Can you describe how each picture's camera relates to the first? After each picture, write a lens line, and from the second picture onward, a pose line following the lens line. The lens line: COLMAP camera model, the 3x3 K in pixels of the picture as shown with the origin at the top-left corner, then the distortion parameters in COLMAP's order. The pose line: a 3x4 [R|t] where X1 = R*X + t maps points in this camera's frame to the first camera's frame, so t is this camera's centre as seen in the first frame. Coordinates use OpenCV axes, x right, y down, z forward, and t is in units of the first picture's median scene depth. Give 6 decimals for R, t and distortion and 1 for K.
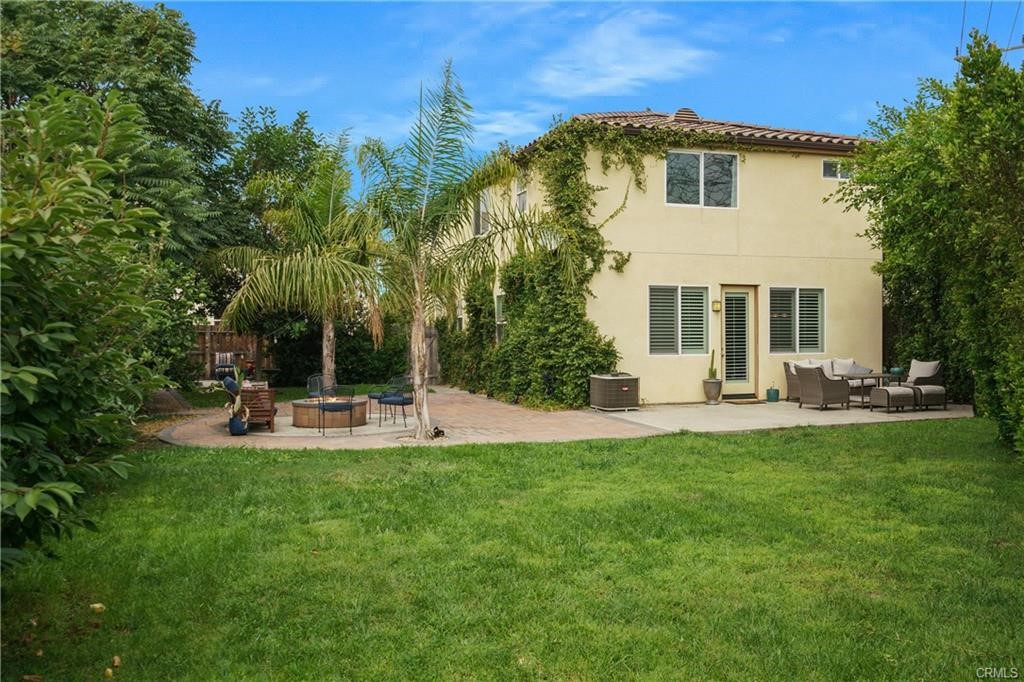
lens RADIAL K [[902.6, 0, 514.1], [0, 902.6, 341.4], [0, 0, 1]] dist [0.014791, 0.002314]
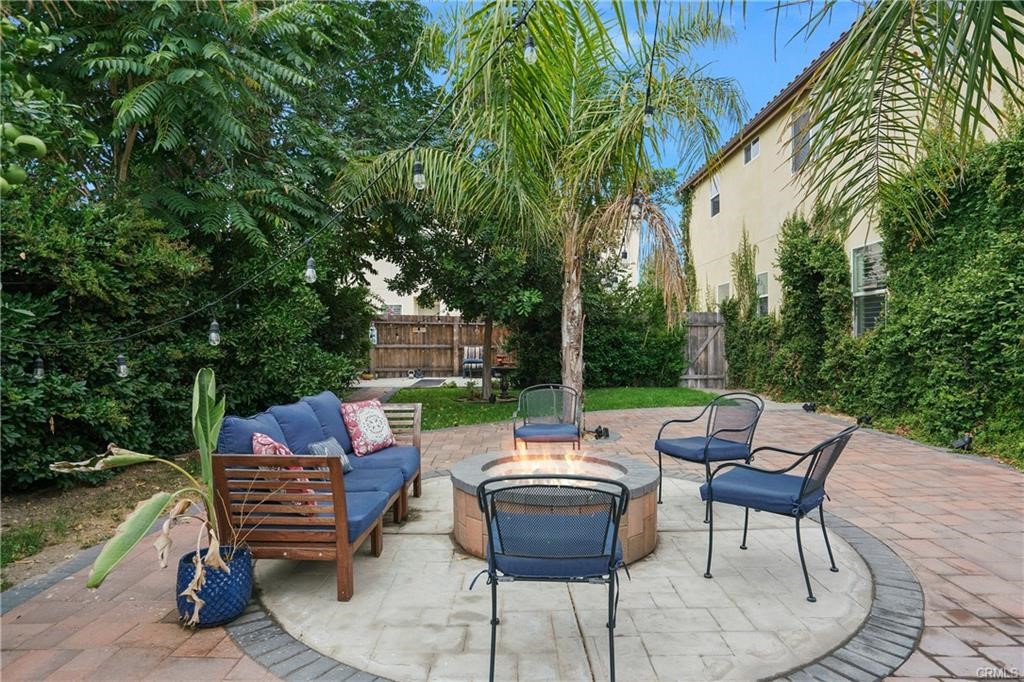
lens RADIAL K [[617.3, 0, 511.8], [0, 617.3, 341.7], [0, 0, 1]] dist [-0.005744, -0.000277]
pose [[0.942710, -0.002142, -0.333606, -0.083952], [0.001178, 0.999995, -0.003092, 0.010176], [0.333611, 0.002522, 0.942708, 0.465089]]
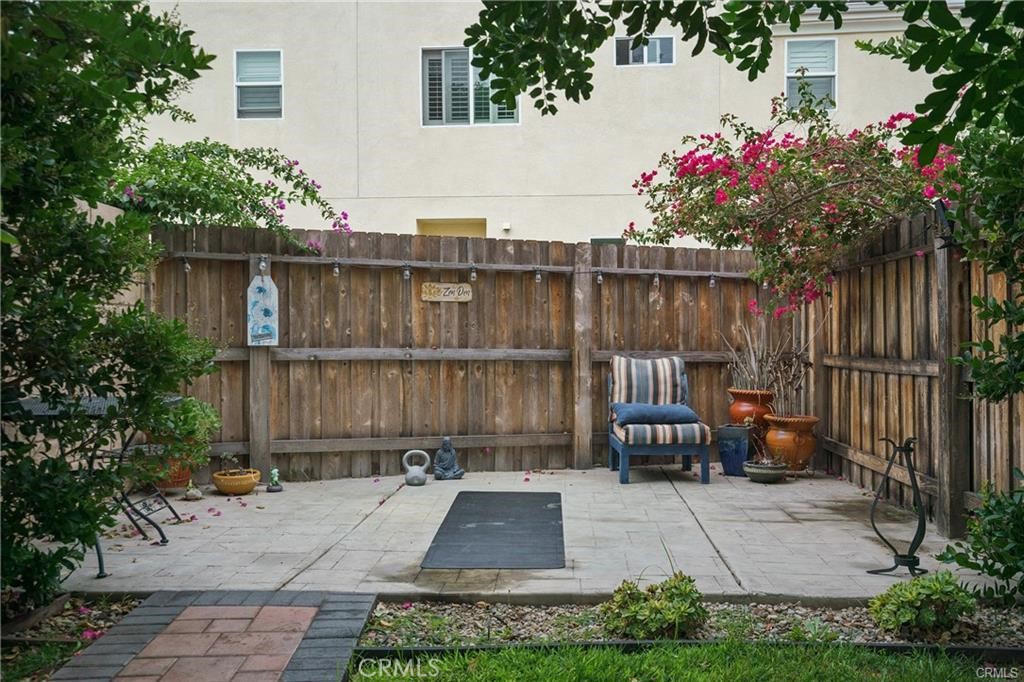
lens RADIAL K [[935.4, 0, 514.1], [0, 935.4, 340.9], [0, 0, 1]] dist [0.006204, 0.000000]
pose [[0.925991, 0.000540, -0.377545, -0.281021], [-0.001714, 0.999995, -0.002773, 0.009730], [0.377541, 0.003215, 0.925987, 0.819233]]
